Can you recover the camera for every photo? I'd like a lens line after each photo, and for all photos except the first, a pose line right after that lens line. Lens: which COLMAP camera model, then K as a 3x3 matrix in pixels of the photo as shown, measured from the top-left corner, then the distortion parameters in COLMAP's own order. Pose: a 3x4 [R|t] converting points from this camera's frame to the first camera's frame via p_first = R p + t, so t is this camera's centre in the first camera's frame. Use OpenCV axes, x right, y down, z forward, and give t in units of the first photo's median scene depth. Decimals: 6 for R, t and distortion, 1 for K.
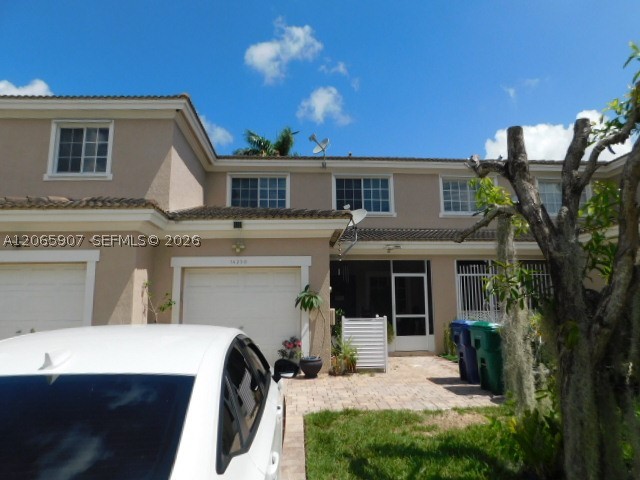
lens RADIAL K [[424.6, 0, 324.4], [0, 424.6, 239.7], [0, 0, 1]] dist [-0.069441, 0.057839]
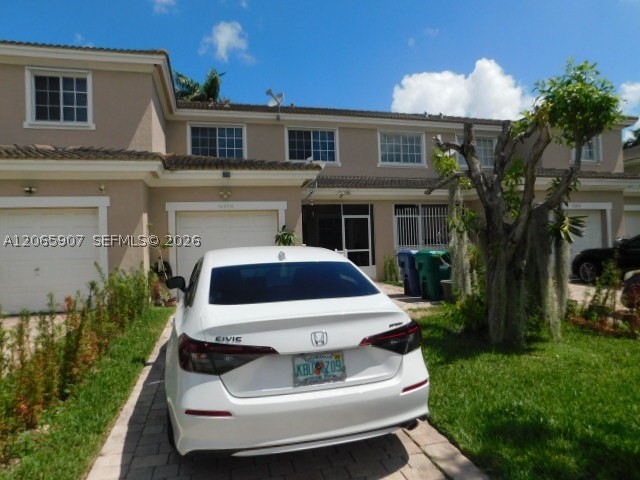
lens RADIAL K [[424.6, 0, 325.1], [0, 424.6, 238.3], [0, 0, 1]] dist [-0.069441, 0.057839]
pose [[0.979933, -0.016191, 0.198670, -0.173342], [-0.009961, 0.991473, 0.129933, -0.014717], [-0.199080, -0.129305, 0.971415, -0.213881]]
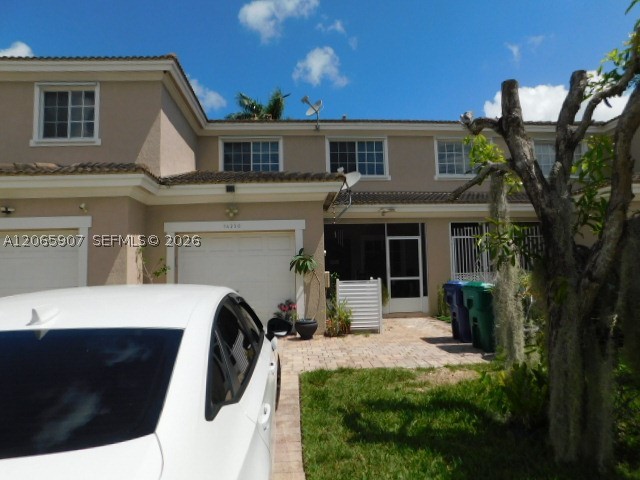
lens RADIAL K [[424.6, 0, 324.1], [0, 424.6, 240.8], [0, 0, 1]] dist [-0.069441, 0.057839]
pose [[0.999877, -0.012947, 0.008858, 0.004324], [0.012172, 0.996508, 0.082610, 0.007131], [-0.009897, -0.082492, 0.996543, 0.002534]]
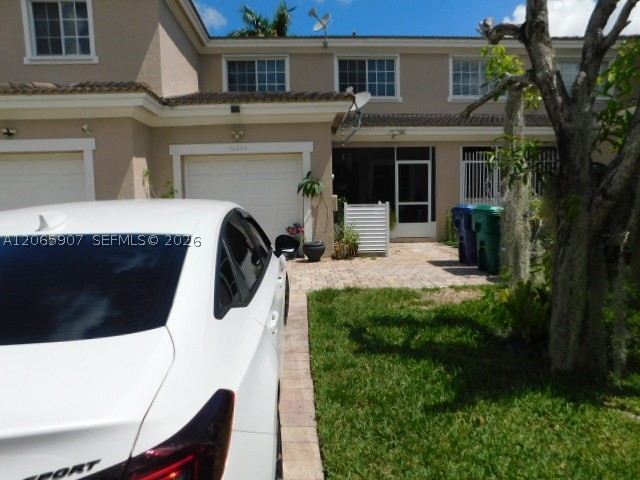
lens RADIAL K [[424.6, 0, 324.2], [0, 424.6, 241.6], [0, 0, 1]] dist [-0.069441, 0.057839]
pose [[0.999887, -0.009411, -0.011760, 0.004720], [0.012065, 0.967831, 0.251314, 0.018187], [0.009016, -0.251427, 0.967834, 0.004723]]
